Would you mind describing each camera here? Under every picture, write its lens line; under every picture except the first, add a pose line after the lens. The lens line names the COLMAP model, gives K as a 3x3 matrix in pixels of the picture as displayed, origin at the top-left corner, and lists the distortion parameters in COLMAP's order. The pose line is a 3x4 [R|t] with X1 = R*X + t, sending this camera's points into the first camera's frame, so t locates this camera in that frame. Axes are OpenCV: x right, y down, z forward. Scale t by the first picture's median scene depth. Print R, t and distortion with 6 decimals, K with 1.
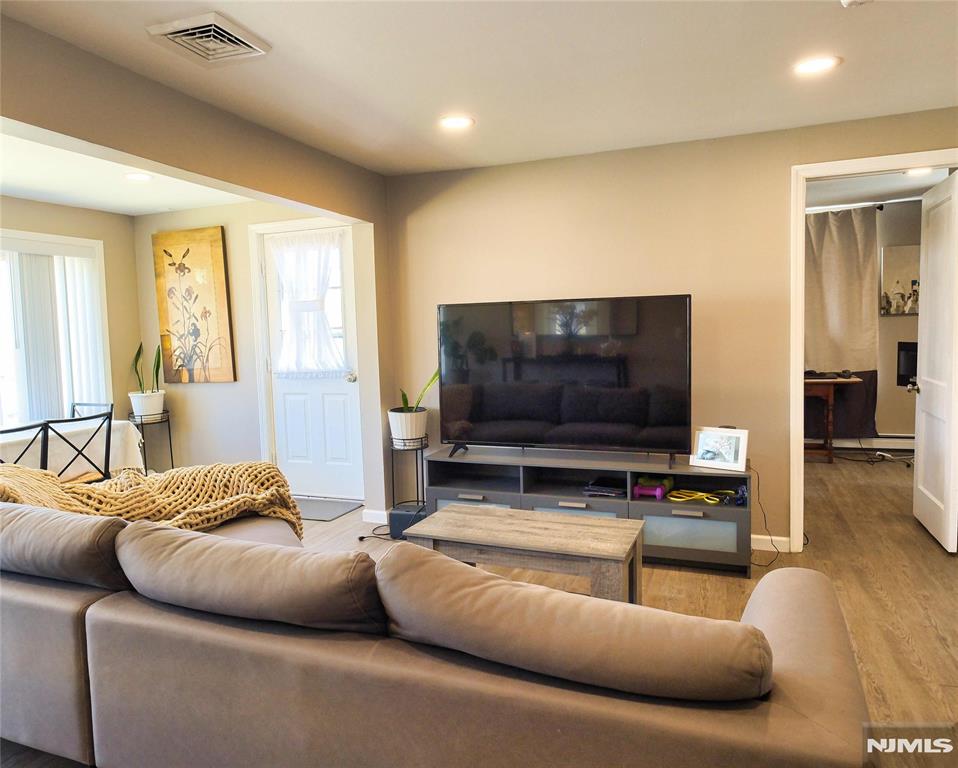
lens RADIAL K [[659.7, 0, 479.8], [0, 659.7, 383.3], [0, 0, 1]] dist [0.008063, 0.000978]
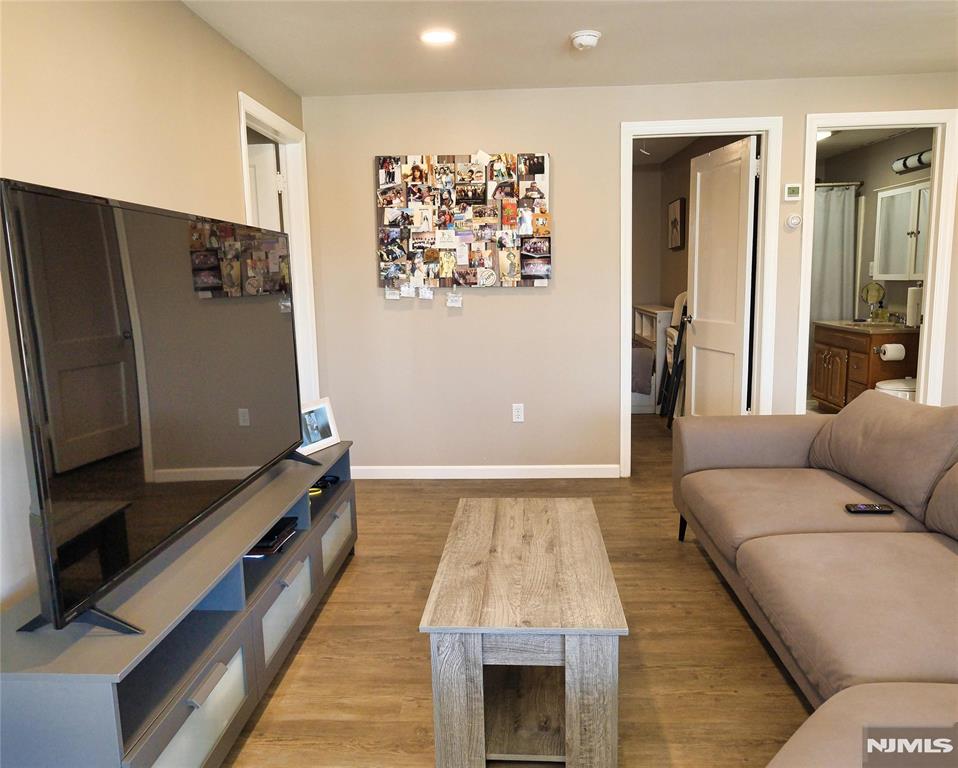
lens RADIAL K [[659.7, 0, 482.3], [0, 659.7, 381.2], [0, 0, 1]] dist [0.008063, 0.000978]
pose [[-0.316081, -0.116853, 0.941508, -0.569381], [0.102613, 0.982354, 0.156371, -0.076829], [-0.943167, 0.146037, -0.298513, 1.237894]]
